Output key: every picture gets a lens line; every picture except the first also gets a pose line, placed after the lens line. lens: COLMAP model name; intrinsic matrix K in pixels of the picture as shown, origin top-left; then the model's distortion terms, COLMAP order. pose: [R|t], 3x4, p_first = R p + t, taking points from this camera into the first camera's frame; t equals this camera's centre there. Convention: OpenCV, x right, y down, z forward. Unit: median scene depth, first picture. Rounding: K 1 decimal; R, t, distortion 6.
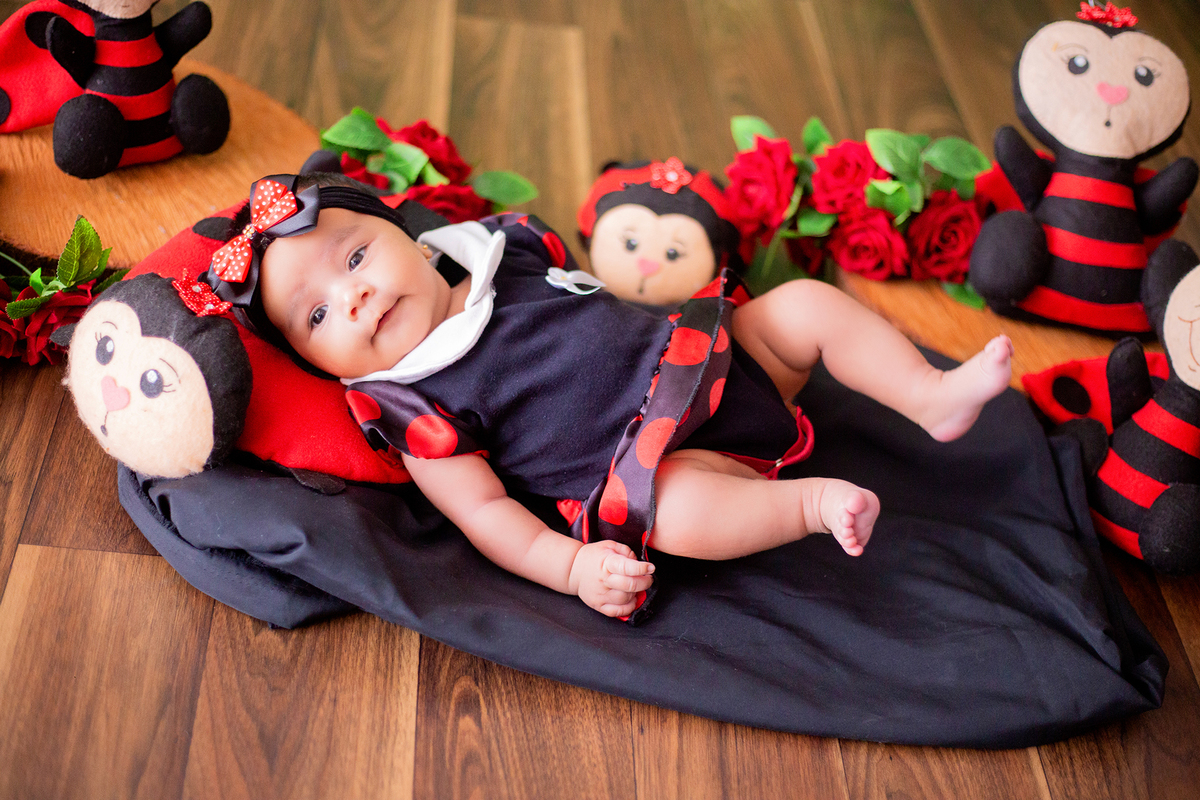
lens RADIAL K [[1753.0, 0, 600.0], [0, 1753.0, 400.0], [0, 0, 1]] dist [-0.132481, -0.019422]
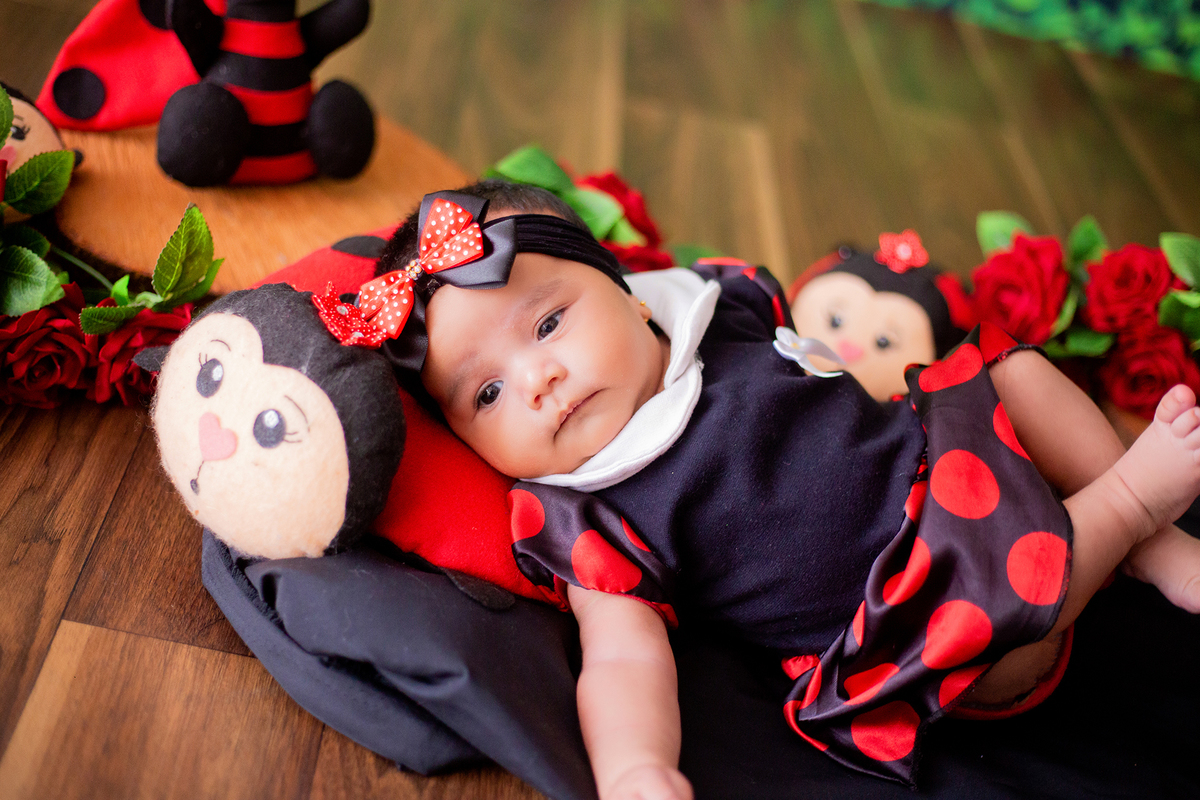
lens RADIAL K [[1804.8, 0, 600.0], [0, 1804.8, 400.0], [0, 0, 1]] dist [-0.129877, -0.077037]
pose [[0.995216, 0.096178, -0.017159, -0.102902], [-0.097584, 0.987037, -0.127414, 0.063078], [0.004682, 0.128479, 0.991701, 0.234841]]
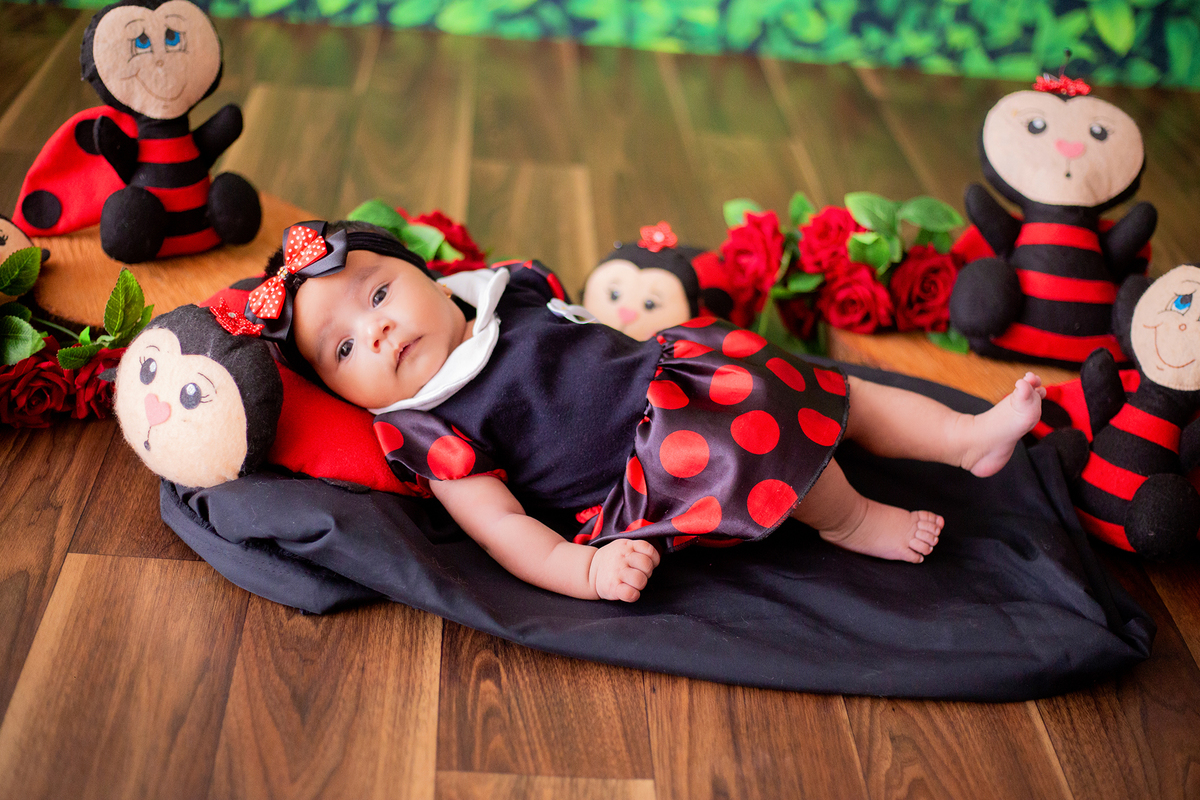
lens RADIAL K [[1738.1, 0, 600.0], [0, 1738.1, 400.0], [0, 0, 1]] dist [-0.118961, -0.076491]
pose [[0.998632, -0.048108, -0.020468, 0.019668], [0.044090, 0.985342, -0.164794, 0.173798], [0.028096, 0.163666, 0.986116, -0.057496]]
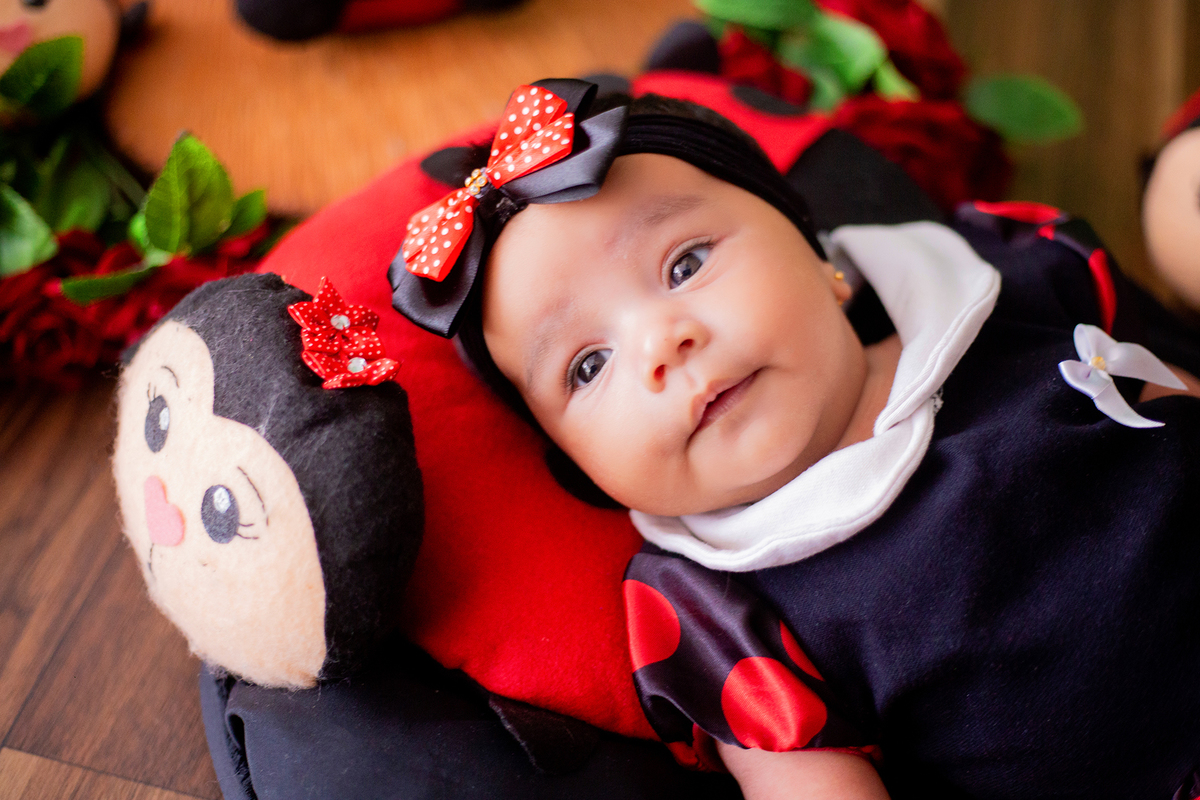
lens RADIAL K [[1738.1, 0, 600.0], [0, 1738.1, 400.0], [0, 0, 1]] dist [-0.118961, -0.076491]
pose [[0.947051, 0.136615, -0.290571, -0.015481], [-0.099899, 0.985422, 0.137706, -0.114466], [0.305148, -0.101387, 0.946893, 0.541530]]
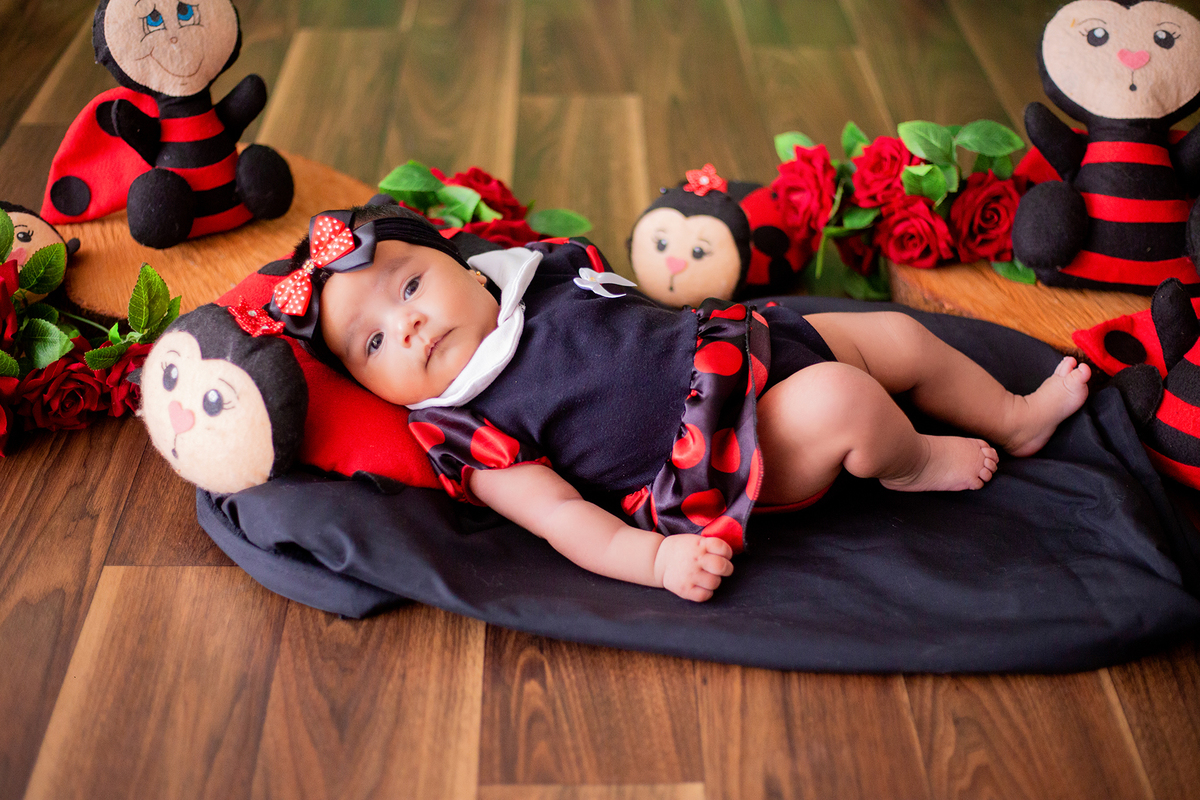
lens RADIAL K [[1738.1, 0, 600.0], [0, 1738.1, 400.0], [0, 0, 1]] dist [-0.118961, -0.076491]
pose [[0.990047, -0.105962, -0.092626, 0.068555], [0.096521, 0.990186, -0.101066, 0.114168], [0.102426, 0.091120, 0.990558, -0.017748]]
